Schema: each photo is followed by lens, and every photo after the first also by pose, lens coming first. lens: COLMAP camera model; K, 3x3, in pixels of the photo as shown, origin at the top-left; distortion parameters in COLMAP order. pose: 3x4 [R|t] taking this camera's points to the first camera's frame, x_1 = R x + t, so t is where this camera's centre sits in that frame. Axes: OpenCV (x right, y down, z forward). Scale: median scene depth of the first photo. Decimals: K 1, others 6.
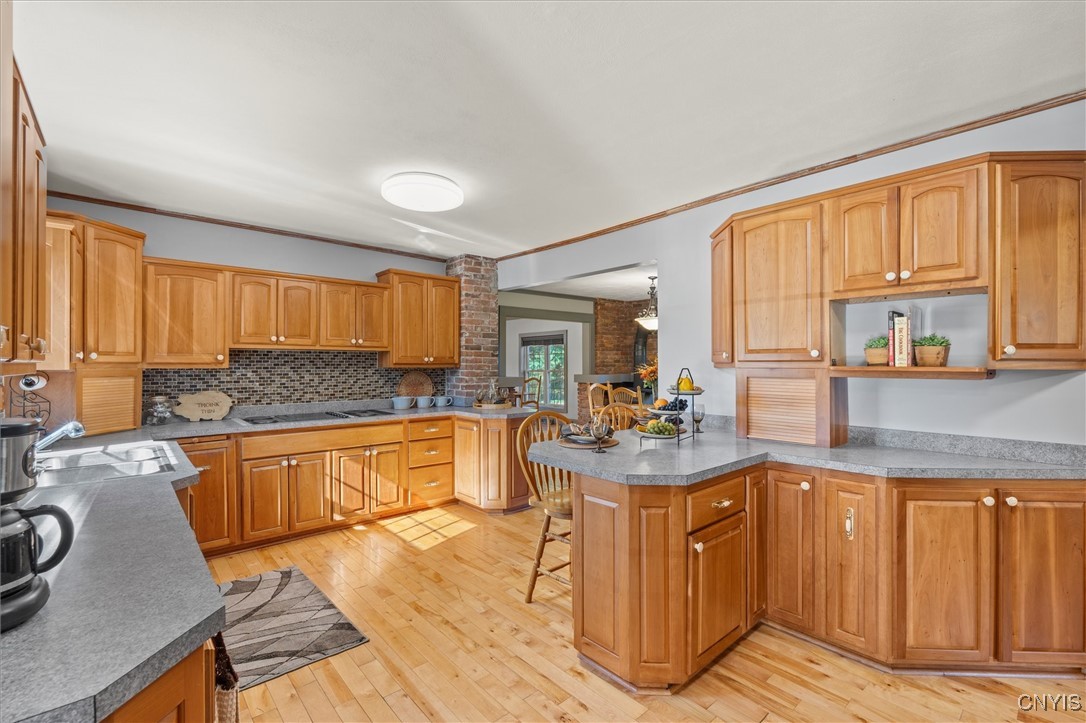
lens RADIAL K [[476.7, 0, 543.0], [0, 476.7, 361.5], [0, 0, 1]] dist [-0.001867, -0.000344]
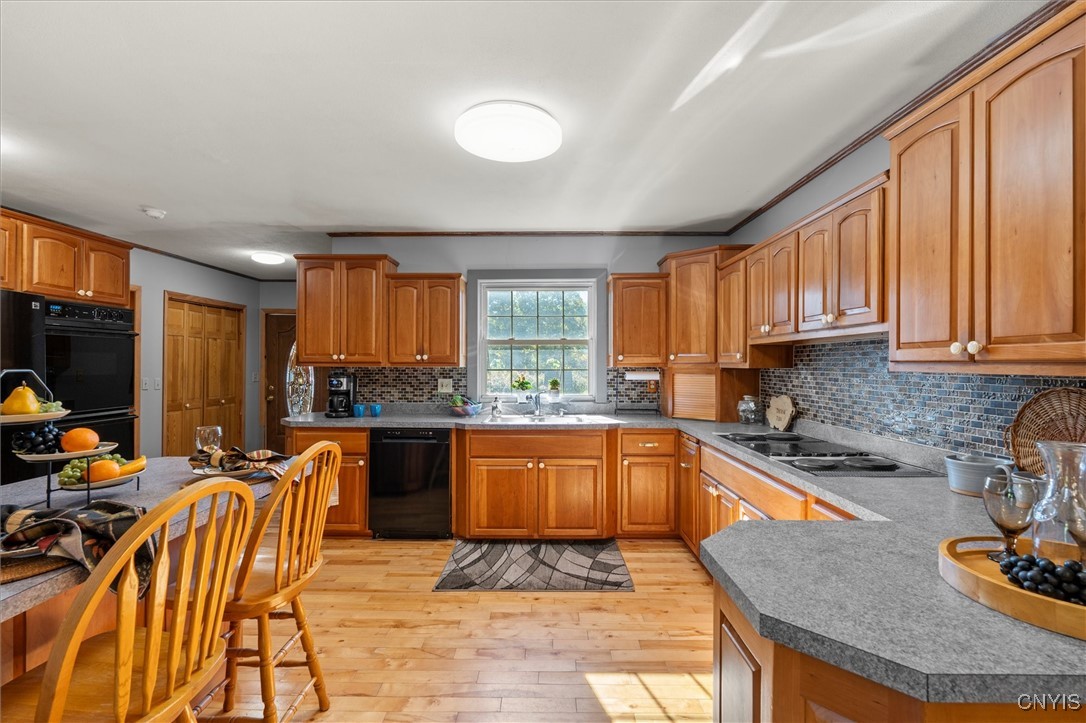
lens RADIAL K [[476.7, 0, 543.0], [0, 476.7, 361.5], [0, 0, 1]] dist [-0.001867, -0.000344]
pose [[-0.669242, -0.006978, -0.743012, 0.098941], [-0.000899, 0.999963, -0.008581, 0.004622], [0.743044, -0.005075, -0.669223, 0.578204]]
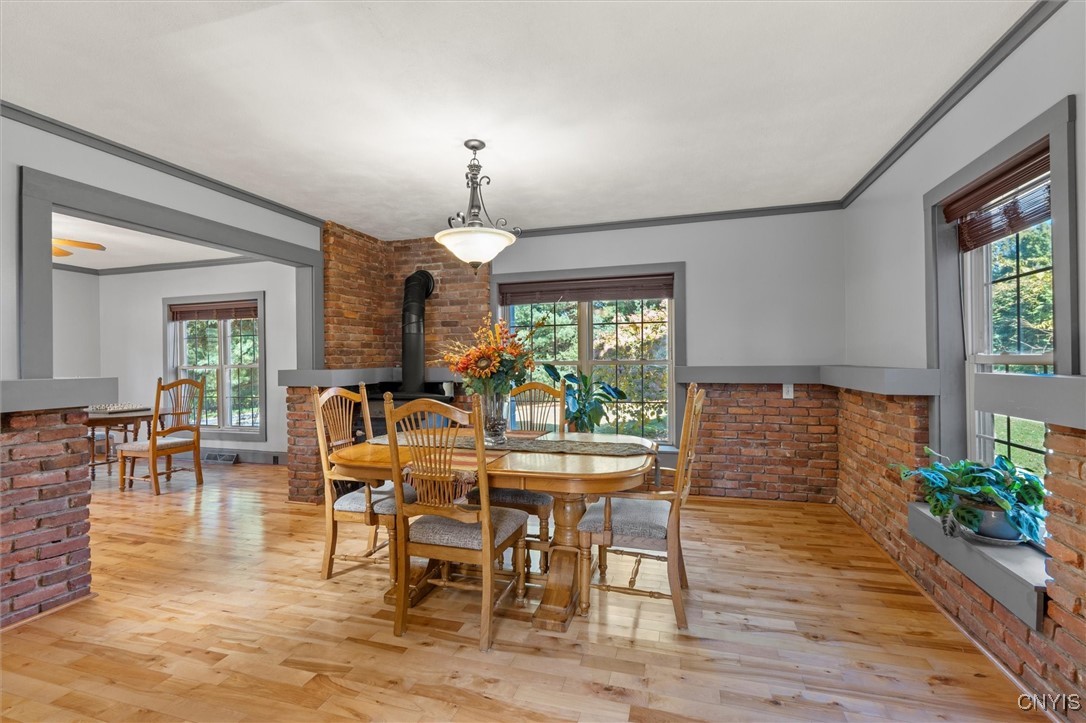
lens RADIAL K [[476.7, 0, 543.0], [0, 476.7, 361.5], [0, 0, 1]] dist [-0.001867, -0.000344]
pose [[0.845762, -0.008026, 0.533500, 0.035468], [0.005937, 0.999967, 0.005631, 0.017760], [-0.533527, -0.001595, 0.845781, 0.452571]]
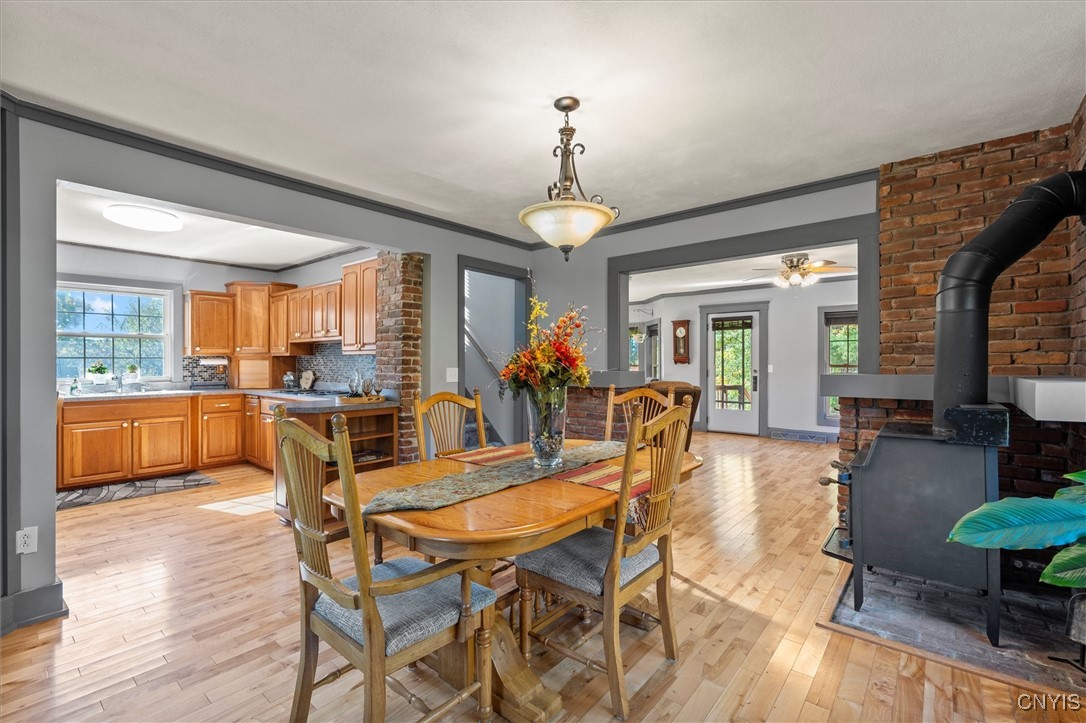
lens RADIAL K [[476.7, 0, 543.0], [0, 476.7, 361.5], [0, 0, 1]] dist [-0.001867, -0.000344]
pose [[0.148739, -0.000145, -0.988877, 0.449386], [0.003122, 0.999995, 0.000323, 0.016295], [0.988872, -0.003135, 0.148738, 0.708702]]
